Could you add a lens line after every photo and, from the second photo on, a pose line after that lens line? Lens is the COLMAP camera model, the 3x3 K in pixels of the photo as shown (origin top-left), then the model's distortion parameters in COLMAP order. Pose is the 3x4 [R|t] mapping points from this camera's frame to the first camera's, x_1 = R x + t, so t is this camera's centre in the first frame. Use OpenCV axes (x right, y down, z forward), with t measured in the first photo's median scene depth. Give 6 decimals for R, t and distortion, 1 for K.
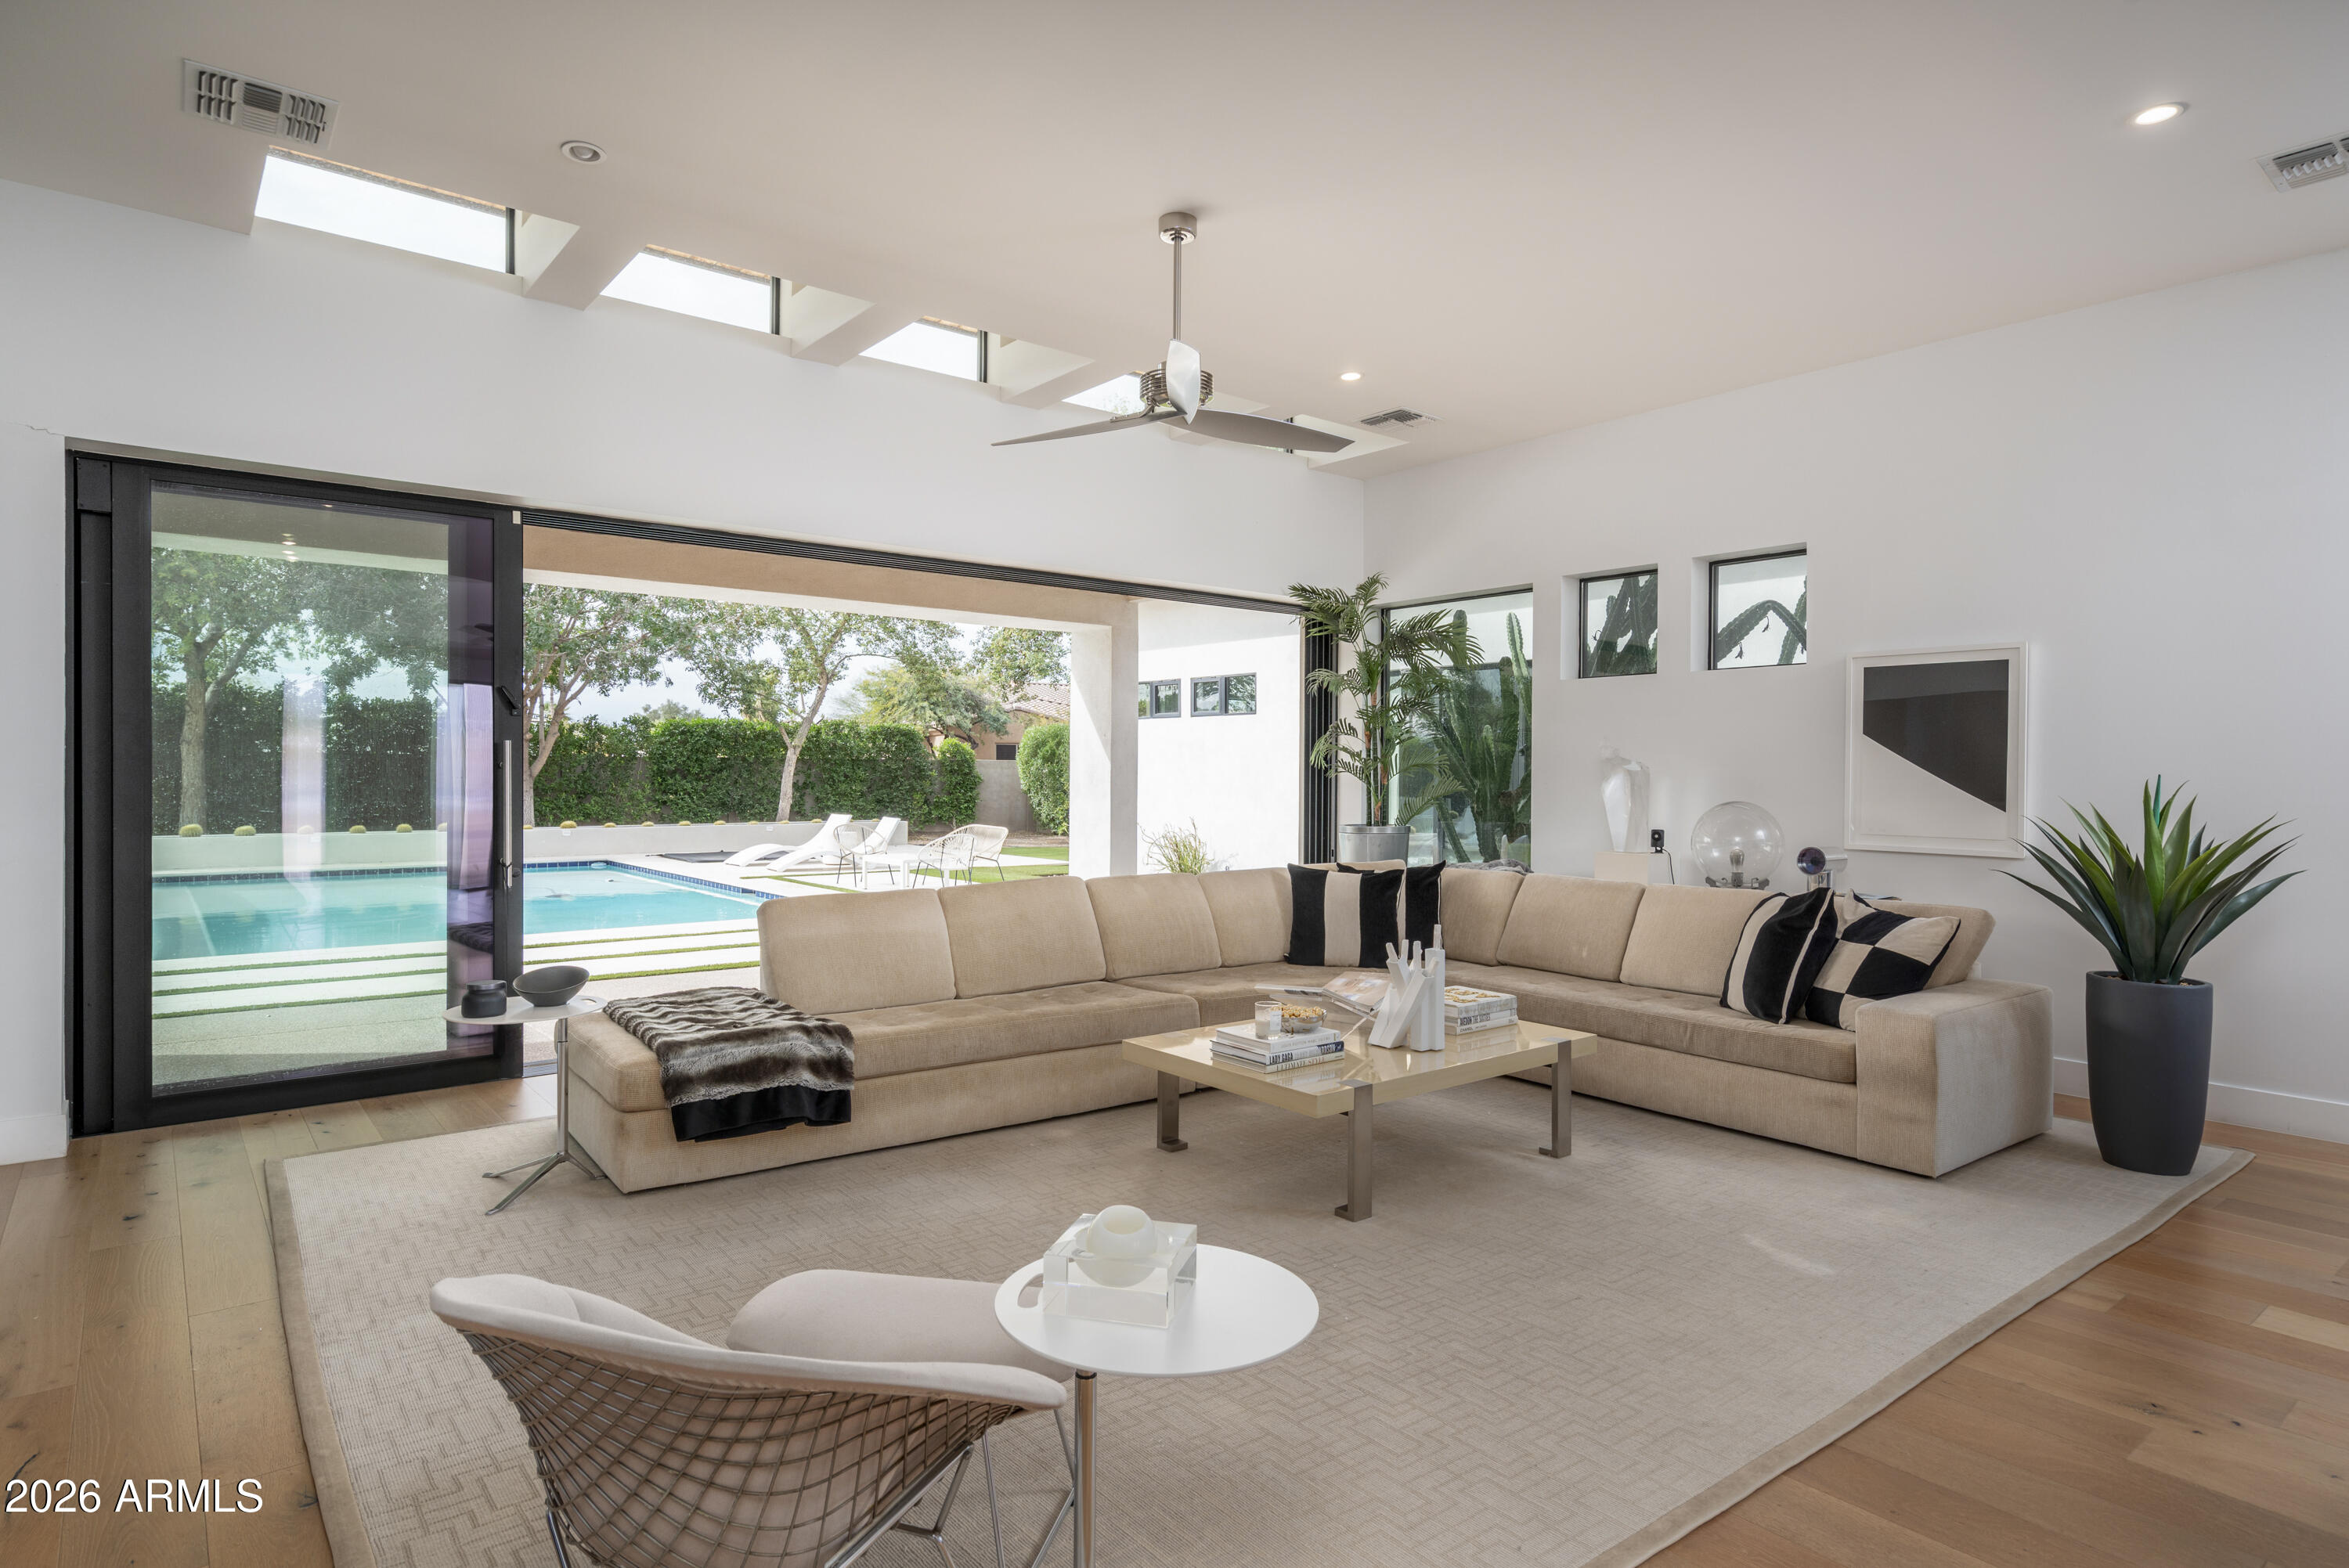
lens RADIAL K [[1260.1, 0, 1172.1], [0, 1260.1, 779.9], [0, 0, 1]] dist [0.002902, -0.001320]
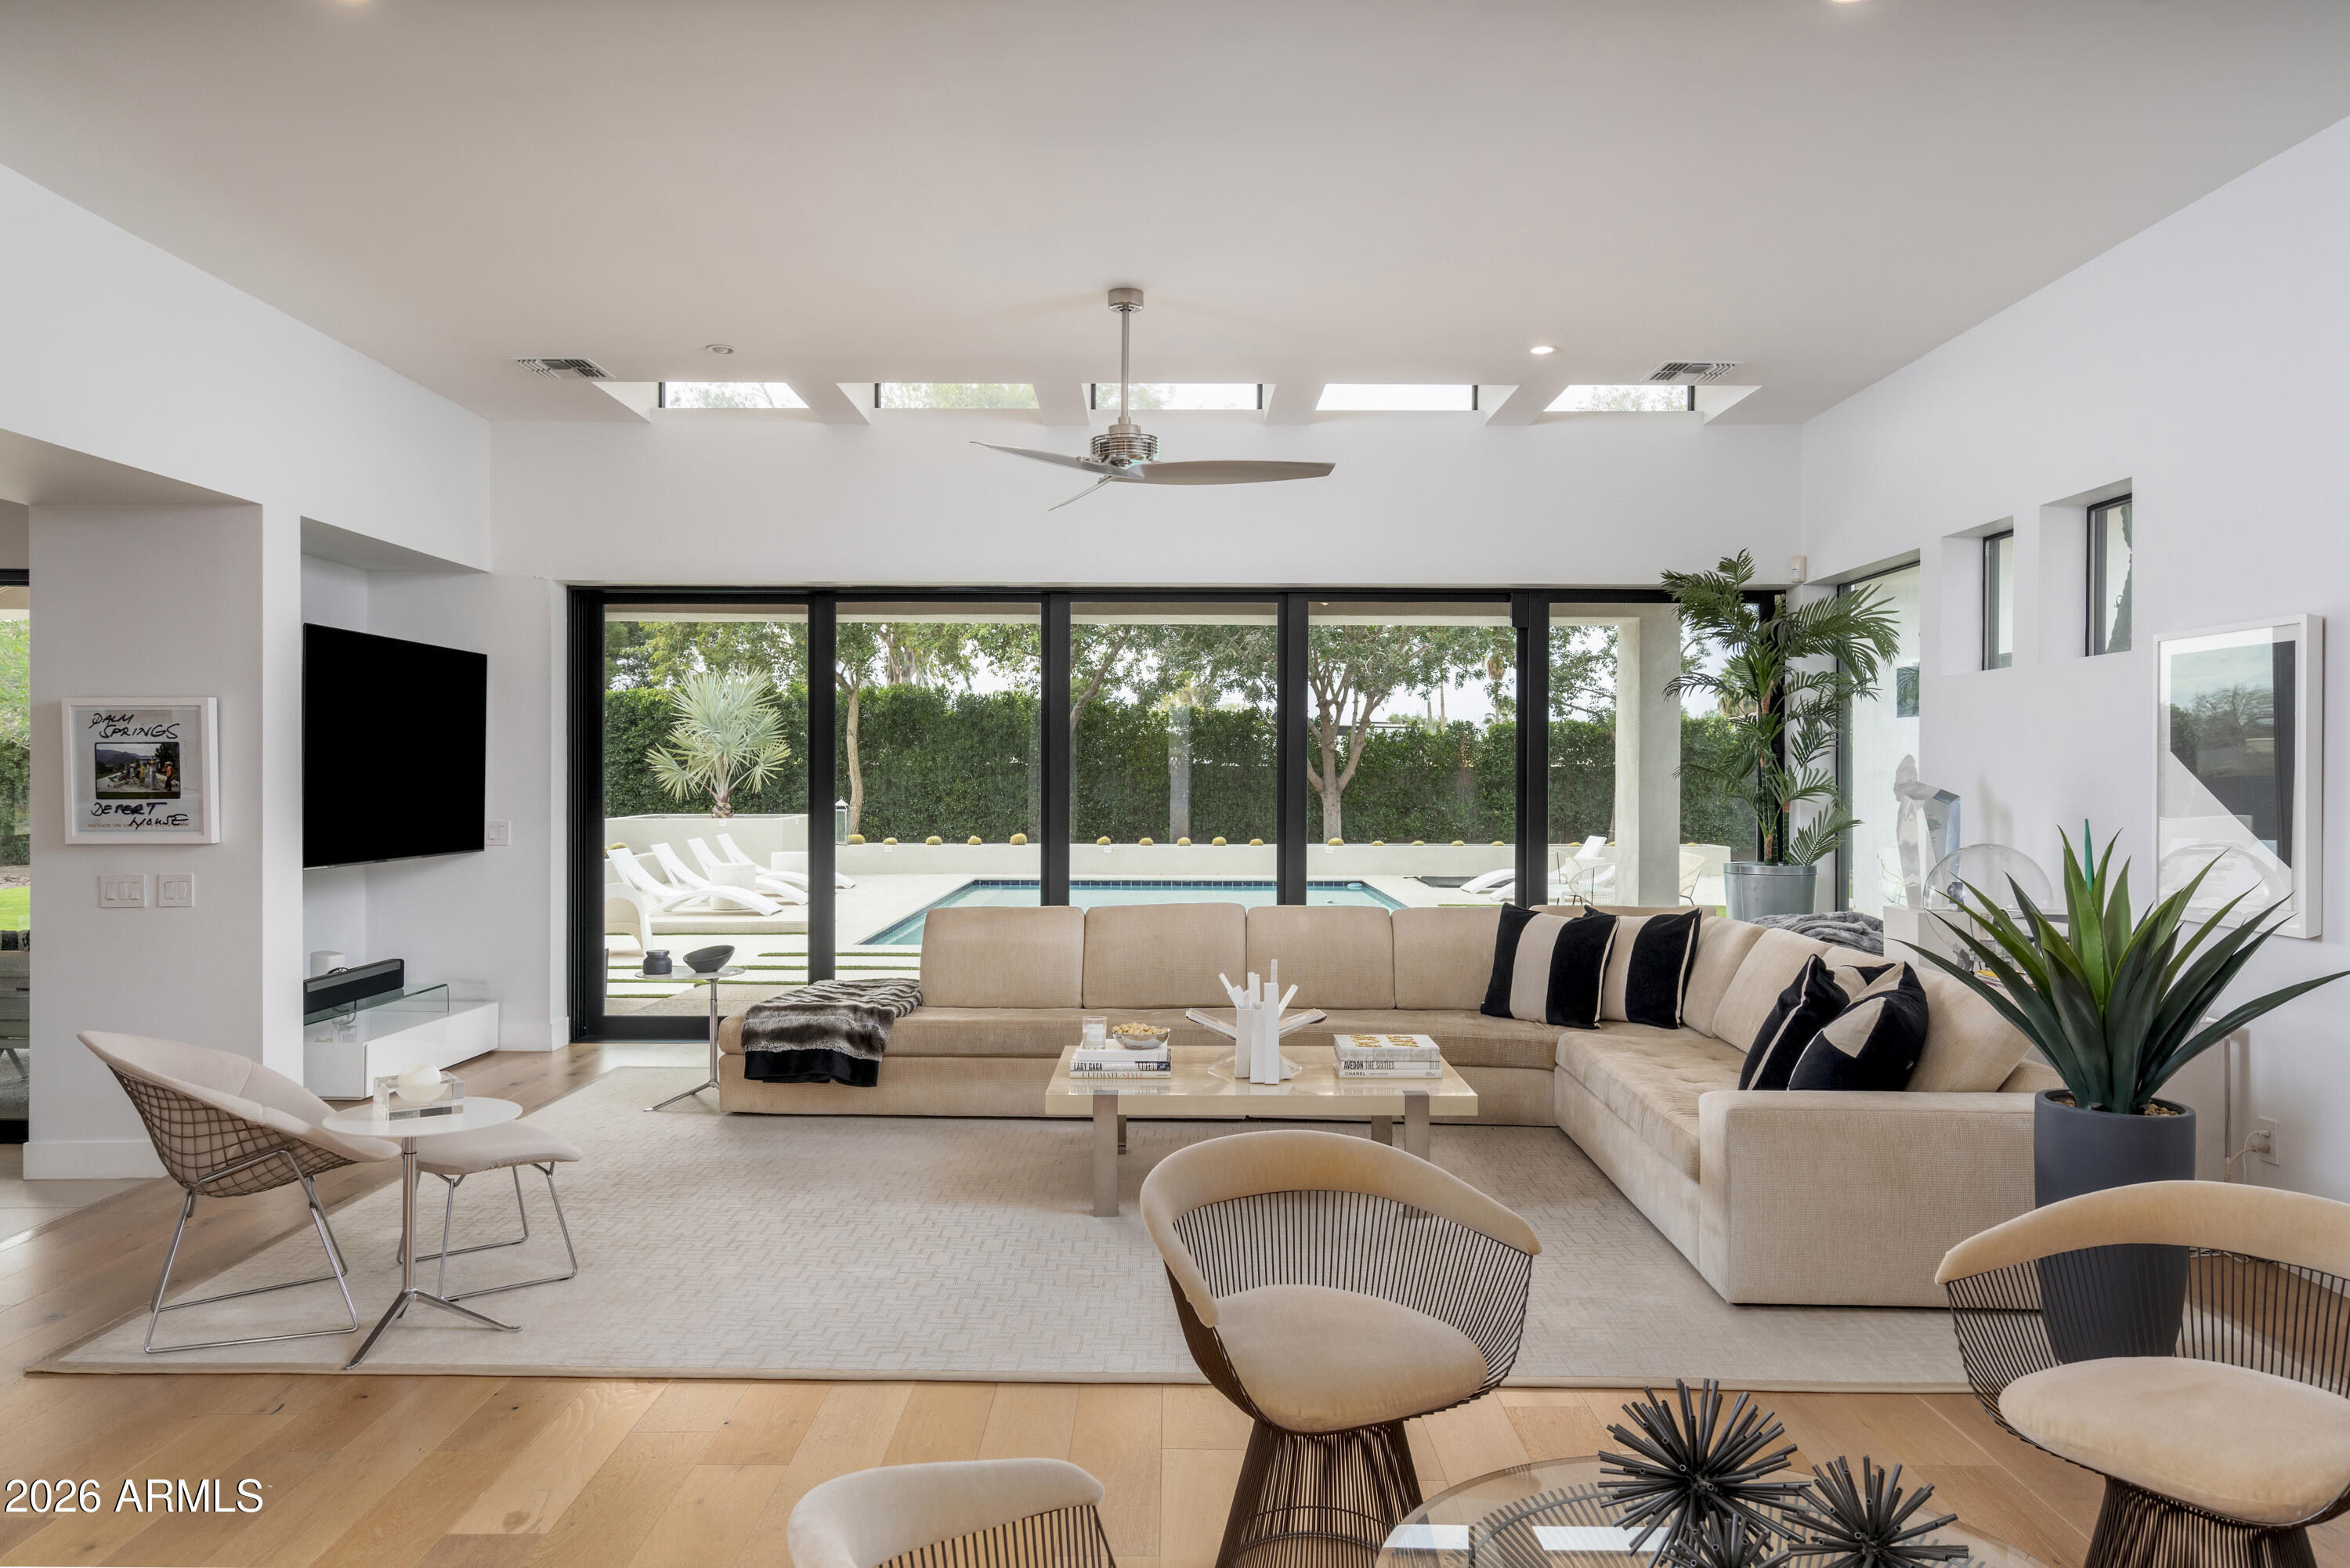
lens RADIAL K [[1602.4, 0, 1170.7], [0, 1602.4, 774.9], [0, 0, 1]] dist [0.006644, -0.000076]
pose [[0.779820, -0.004070, -0.625990, 0.740354], [-0.001880, 0.999959, -0.008843, -0.015967], [0.626001, 0.008073, 0.779781, -0.035461]]
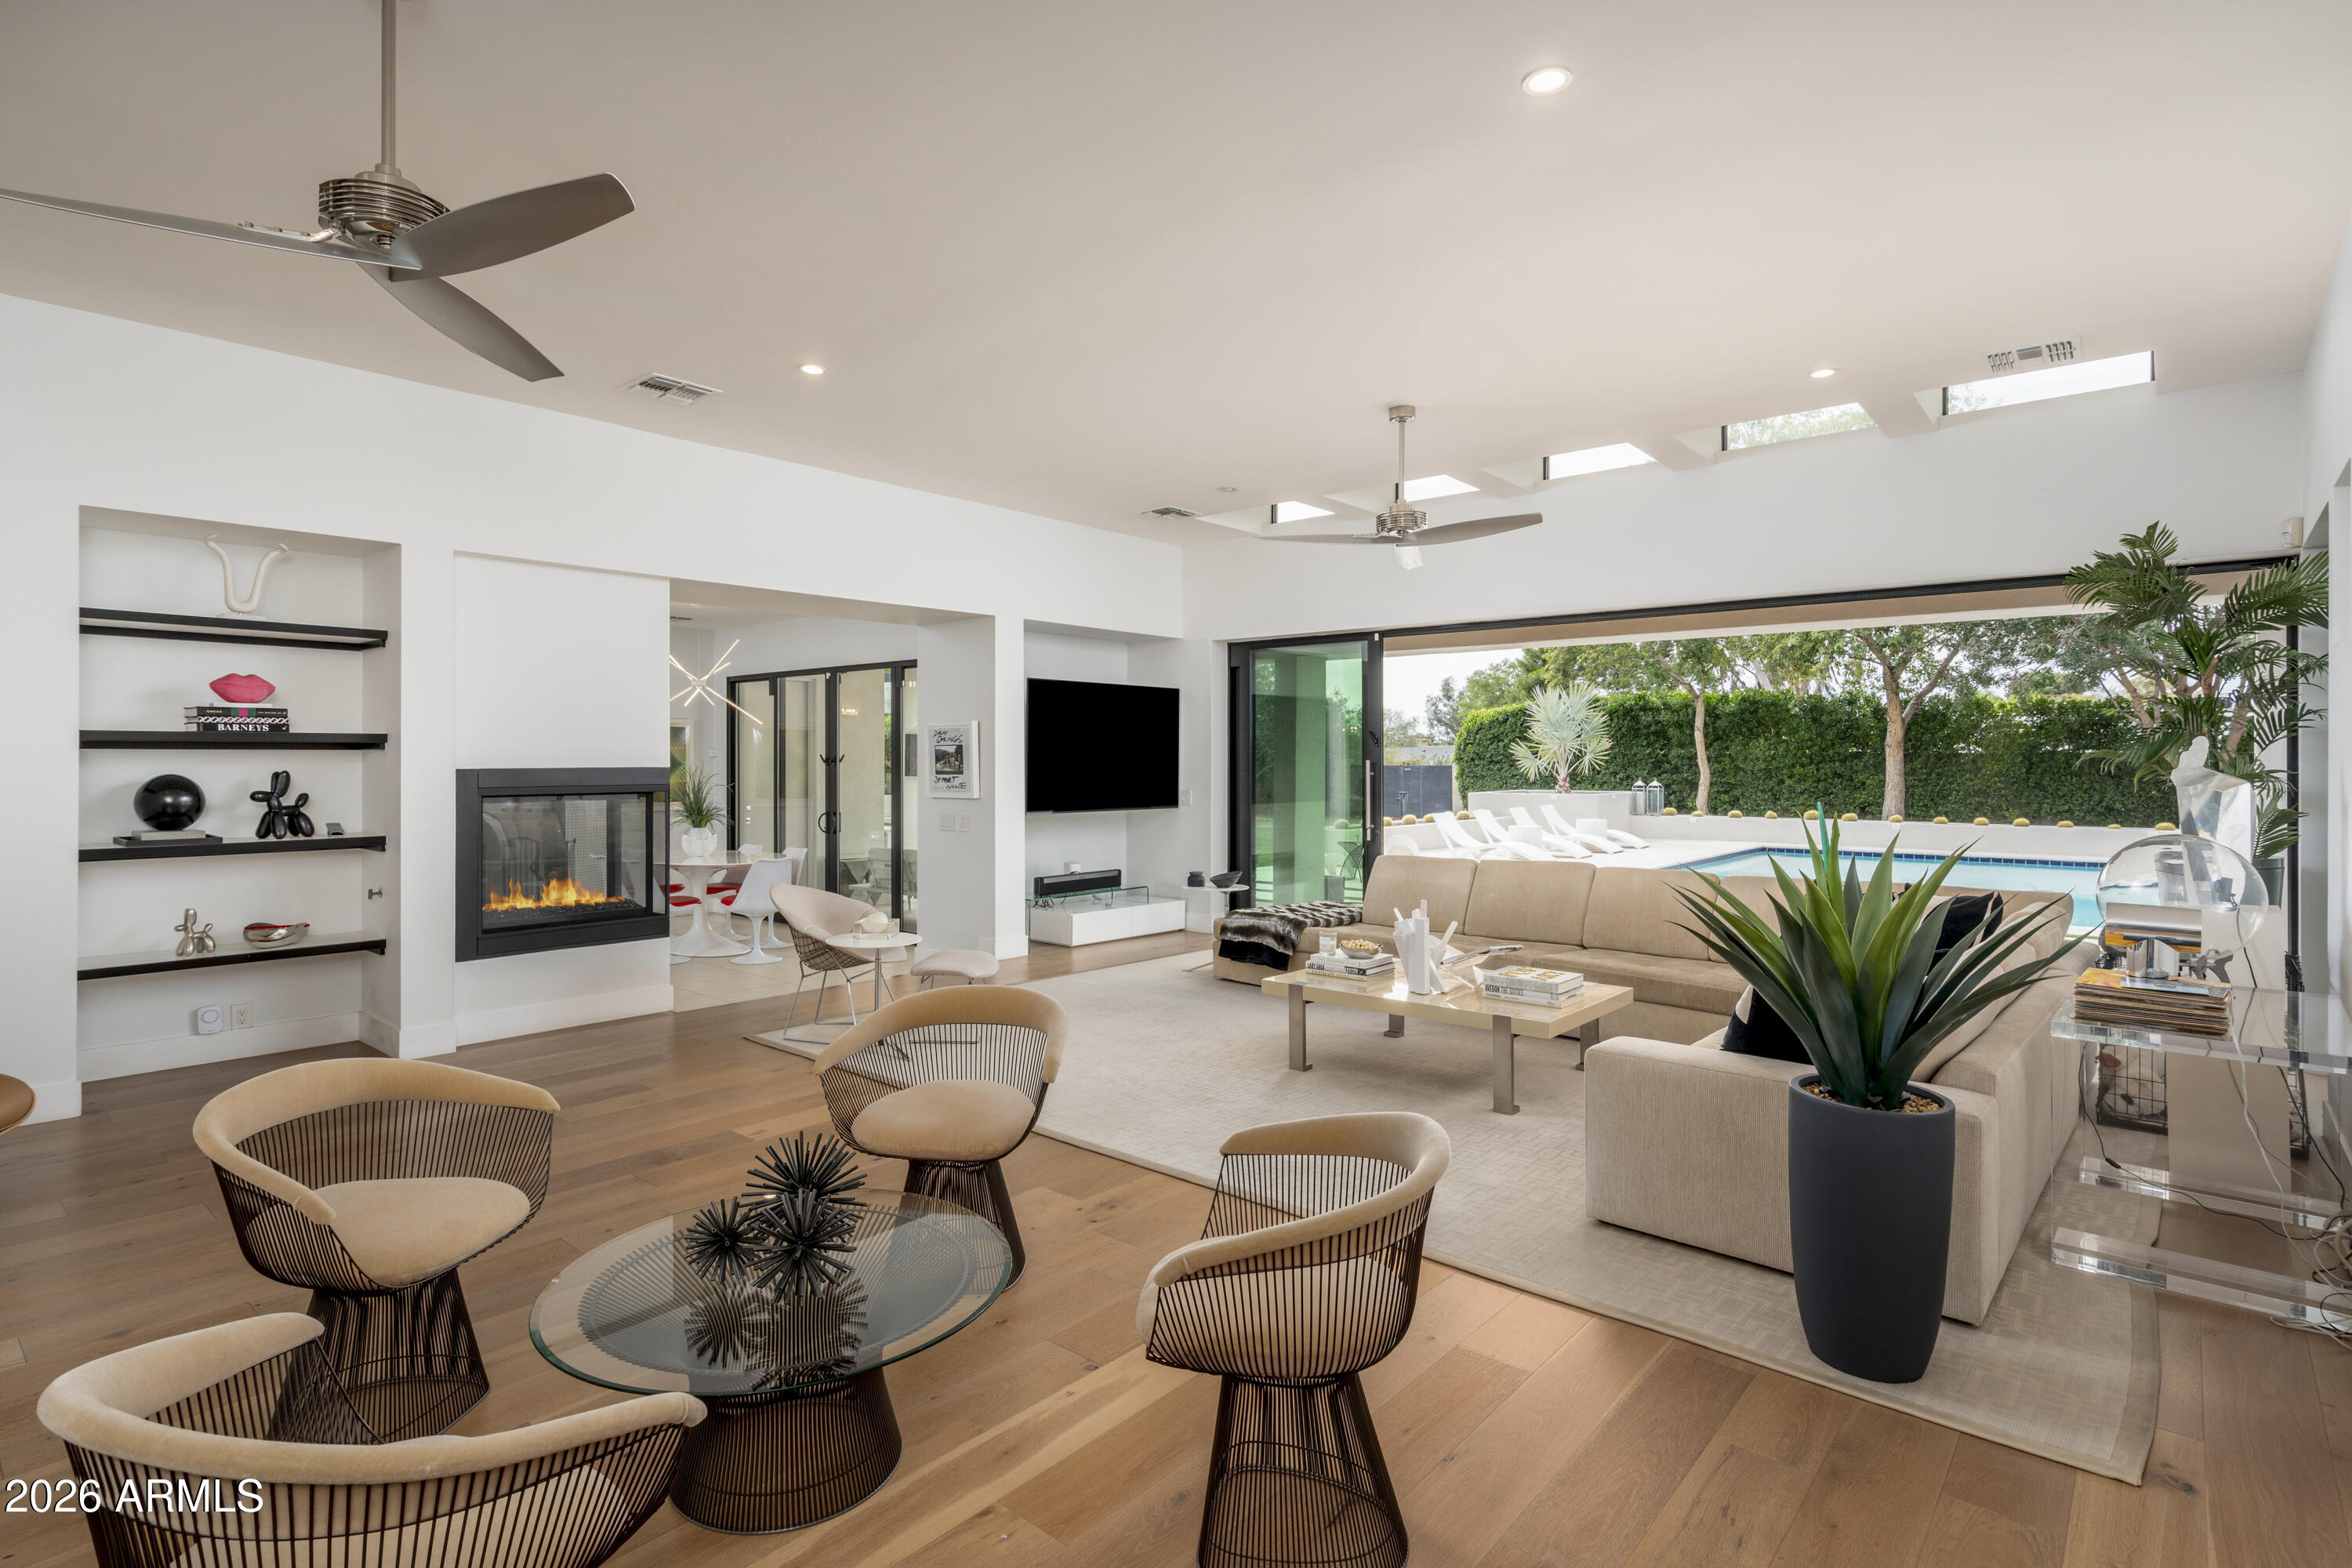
lens RADIAL K [[1160.8, 0, 1162.2], [0, 1160.8, 759.8], [0, 0, 1]] dist [-0.004150, -0.000308]
pose [[0.181689, -0.006794, -0.983333, 1.067569], [-0.005968, 0.999950, -0.008012, -0.016778], [0.983338, 0.007324, 0.181639, 0.398004]]
